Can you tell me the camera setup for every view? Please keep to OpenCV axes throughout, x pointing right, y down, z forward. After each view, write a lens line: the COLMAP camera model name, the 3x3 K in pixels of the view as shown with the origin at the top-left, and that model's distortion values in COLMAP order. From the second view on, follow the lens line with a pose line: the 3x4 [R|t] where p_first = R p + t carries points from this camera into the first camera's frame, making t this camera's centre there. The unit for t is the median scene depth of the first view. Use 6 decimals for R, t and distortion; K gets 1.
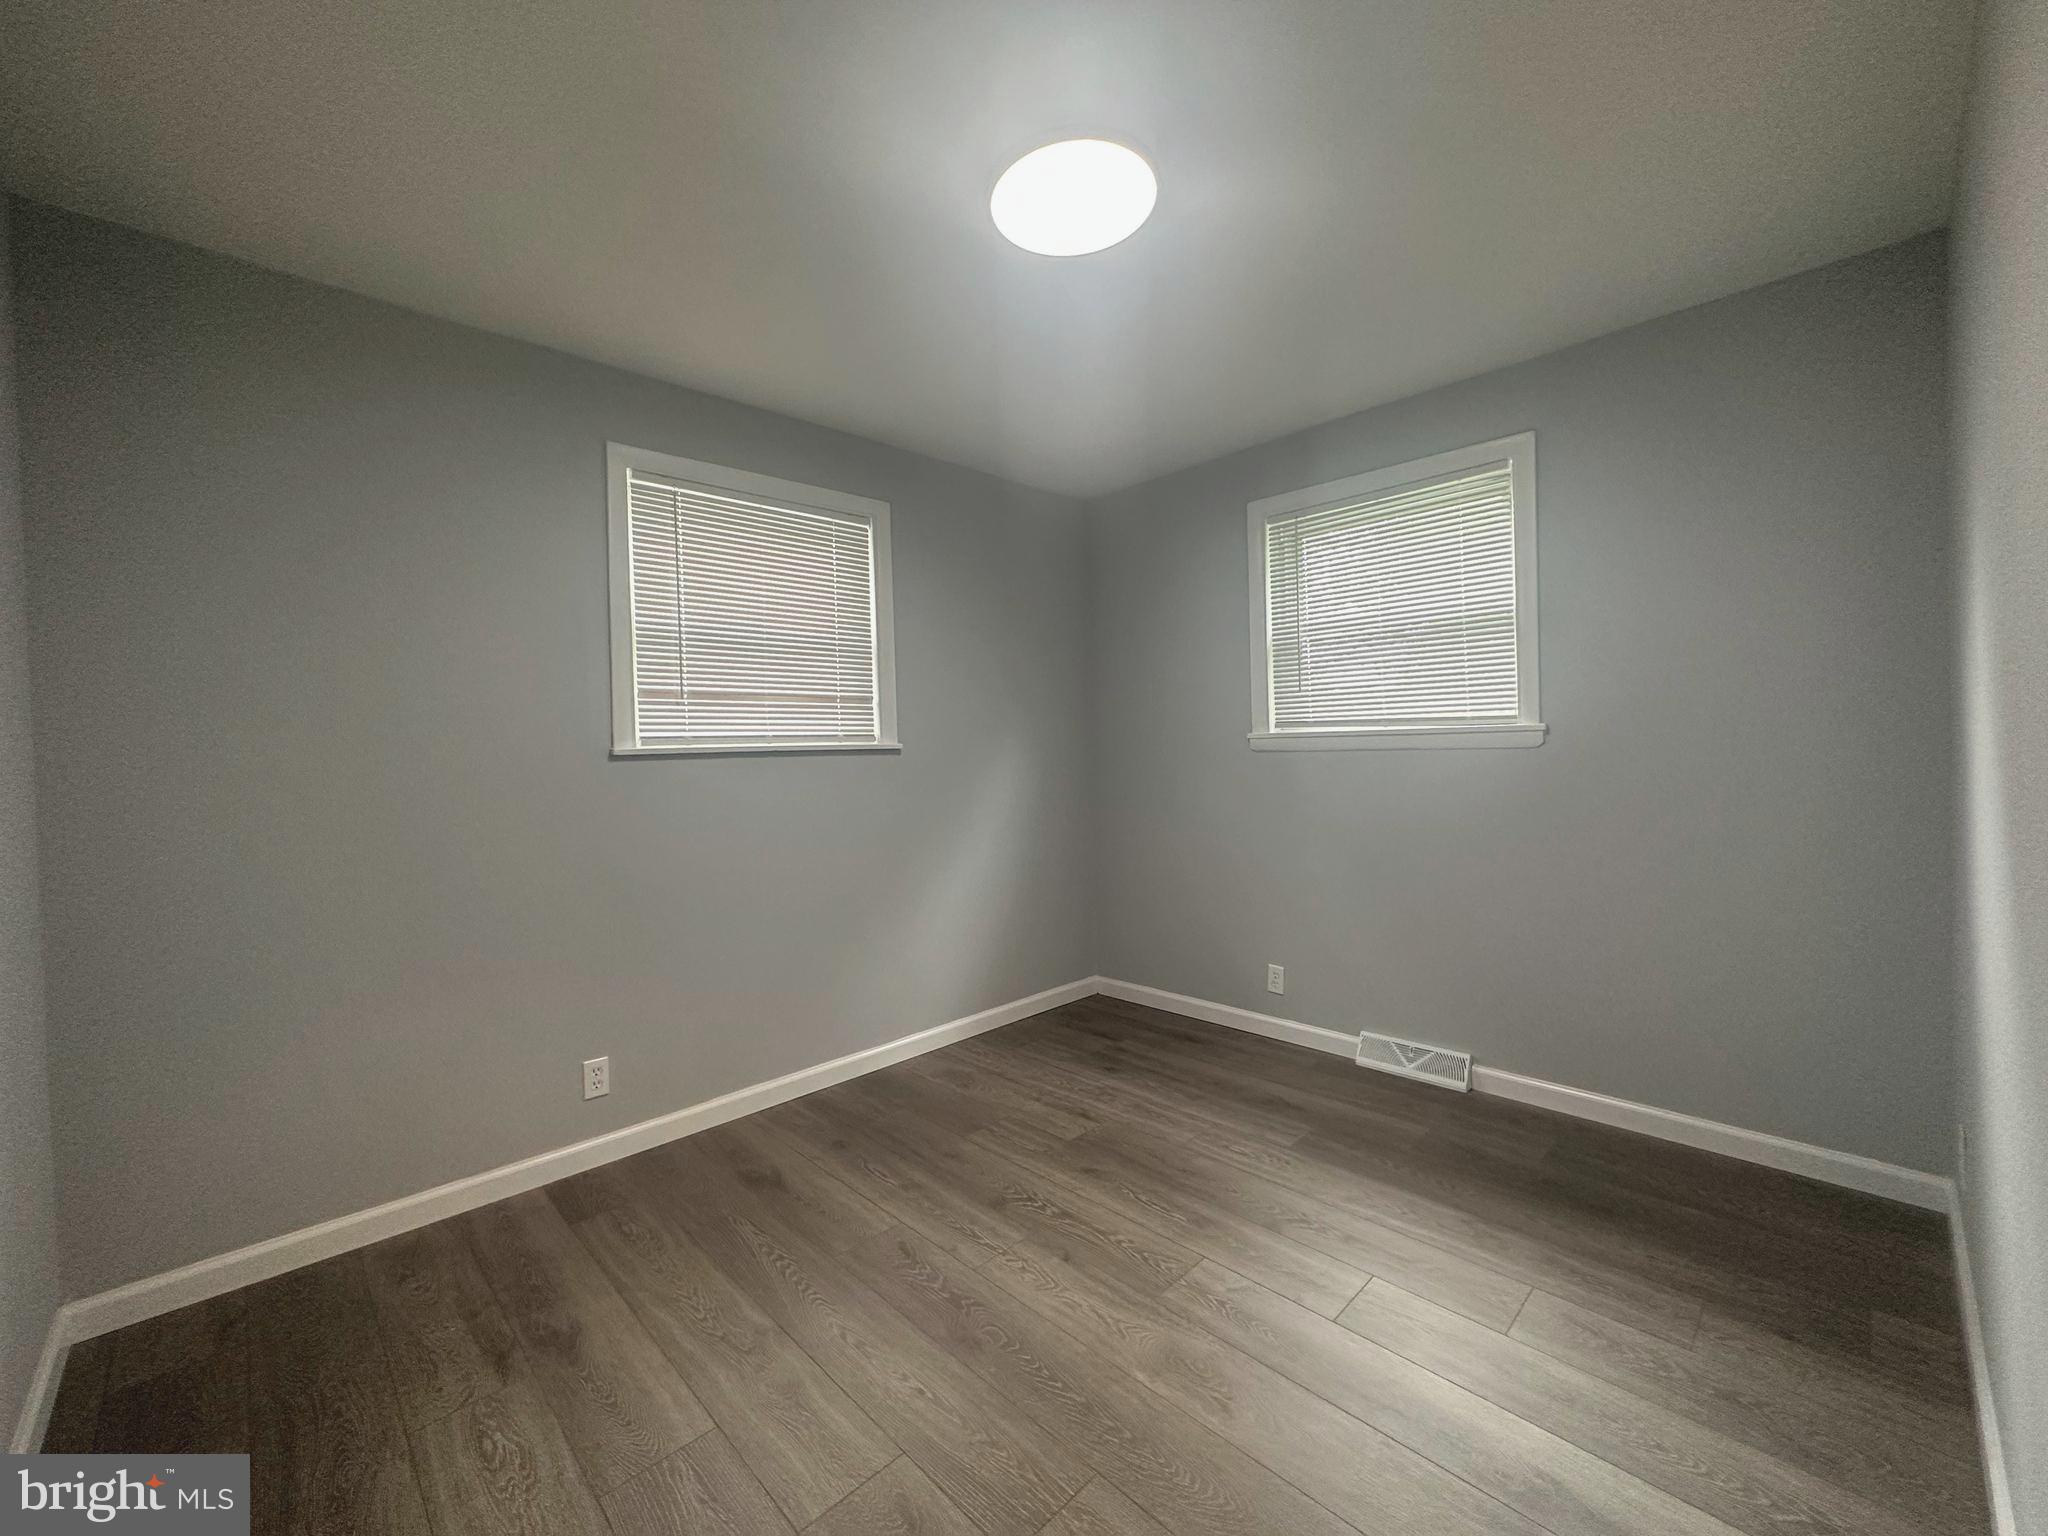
lens RADIAL K [[811.9, 0, 1029.2], [0, 811.9, 767.0], [0, 0, 1]] dist [-0.003064, 0.000460]
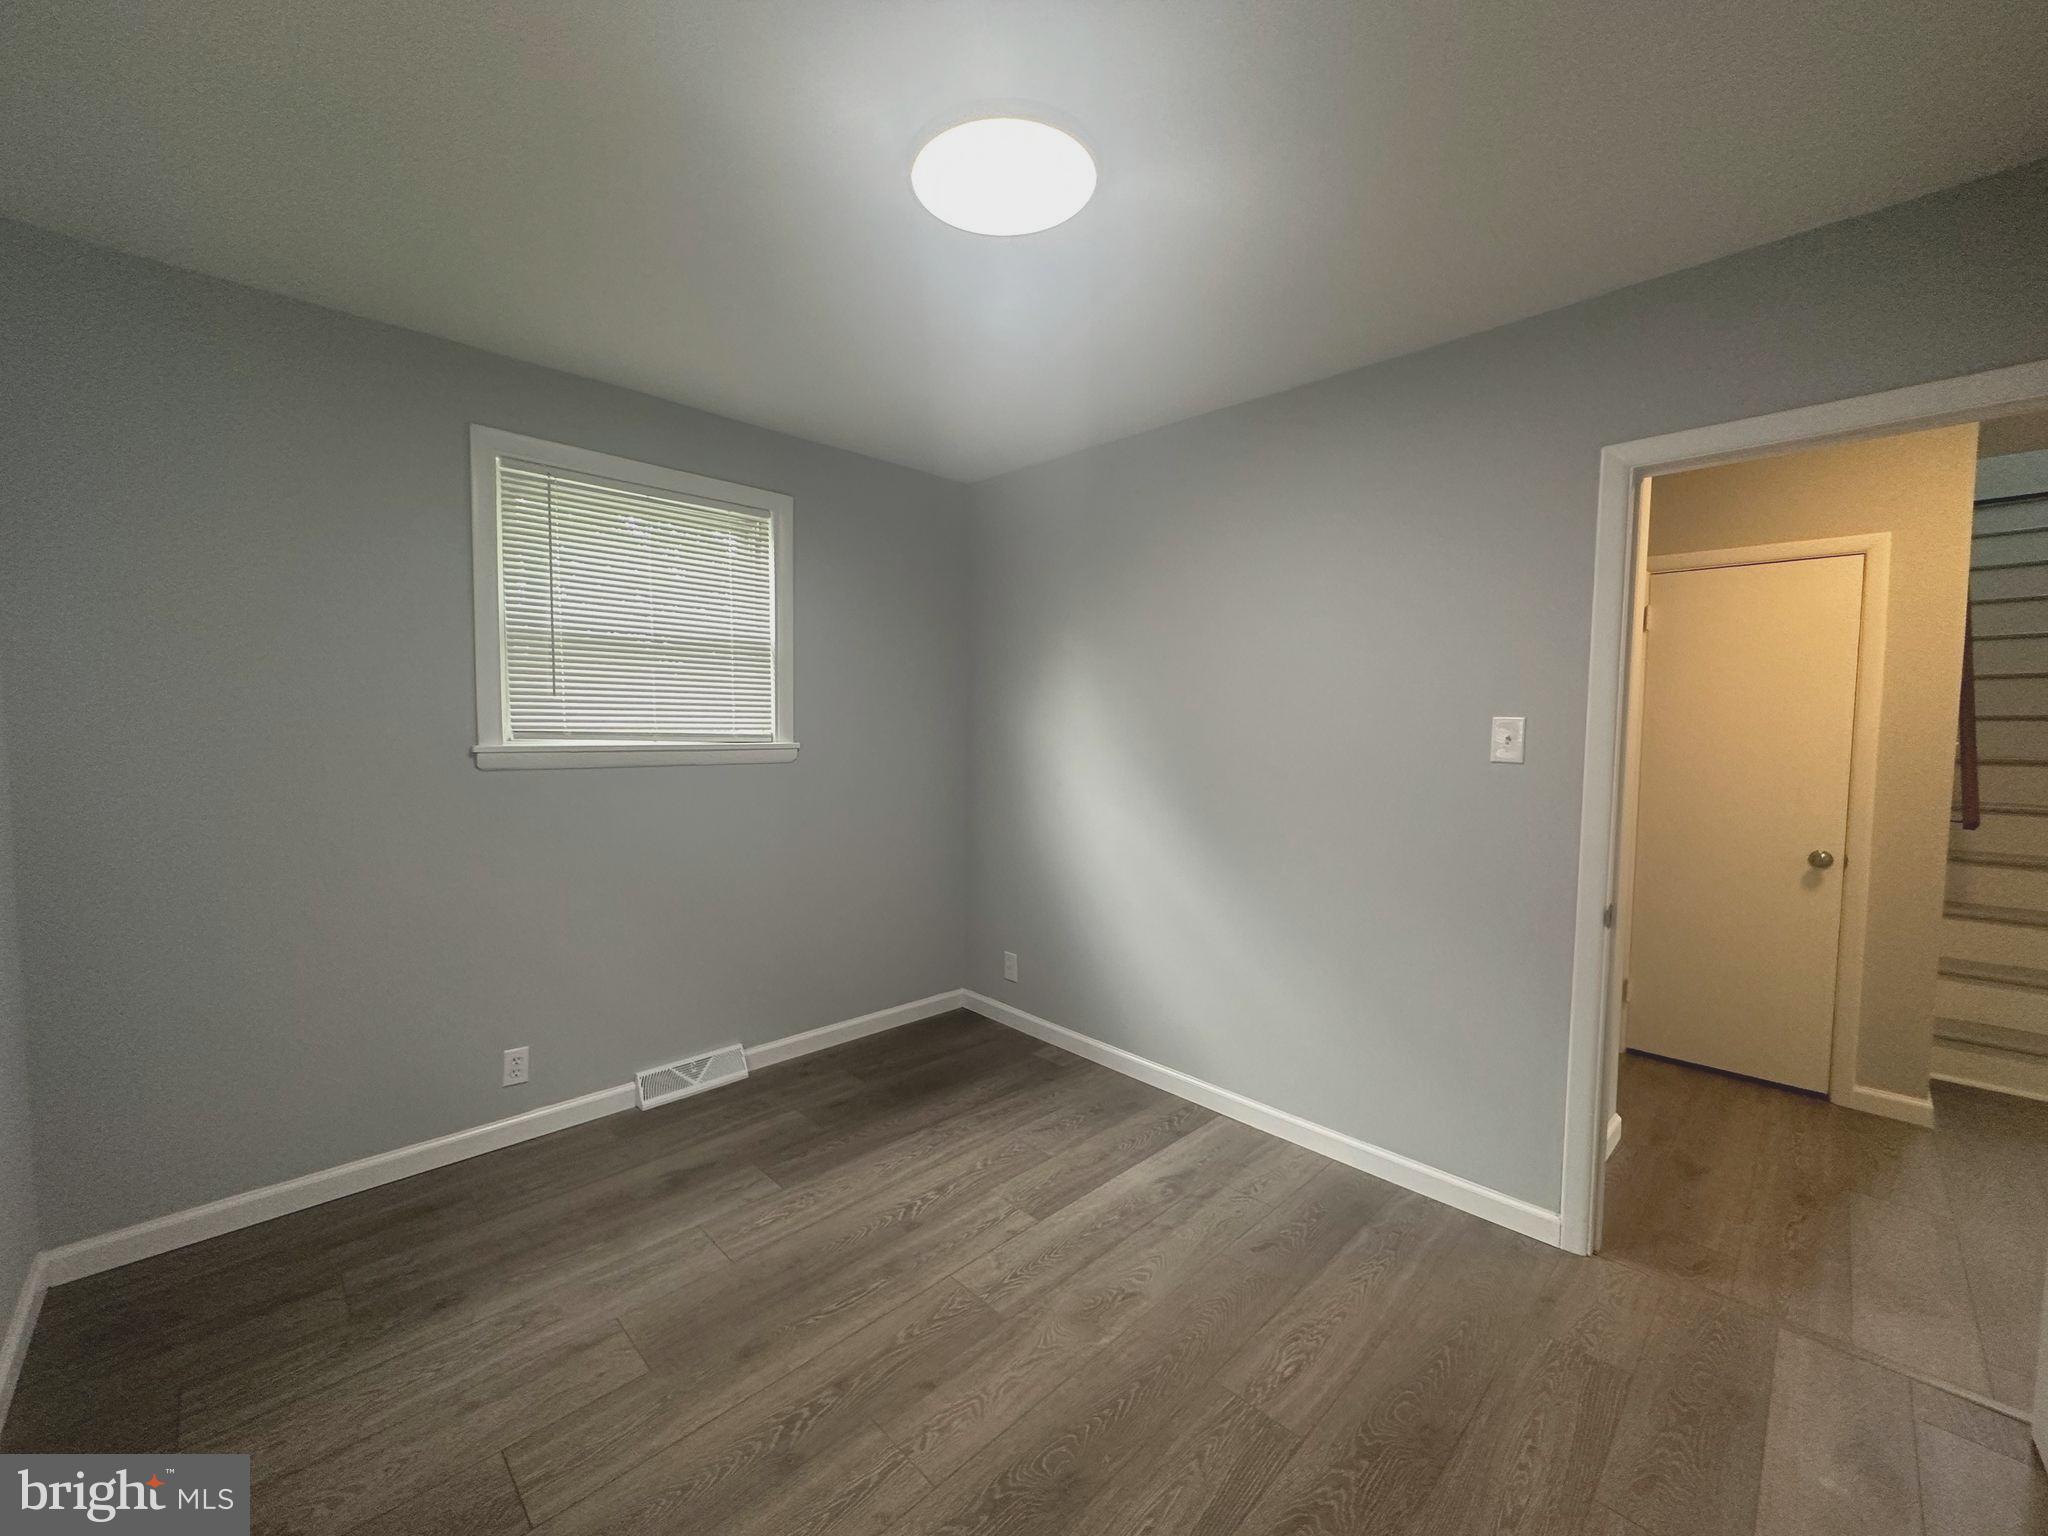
lens RADIAL K [[811.9, 0, 1022.6], [0, 811.9, 767.7], [0, 0, 1]] dist [-0.003064, 0.000460]
pose [[-0.000640, -0.029700, 0.999559, -0.557673], [0.011197, 0.999496, 0.029705, -0.046667], [-0.999937, 0.011211, -0.000307, 0.637565]]
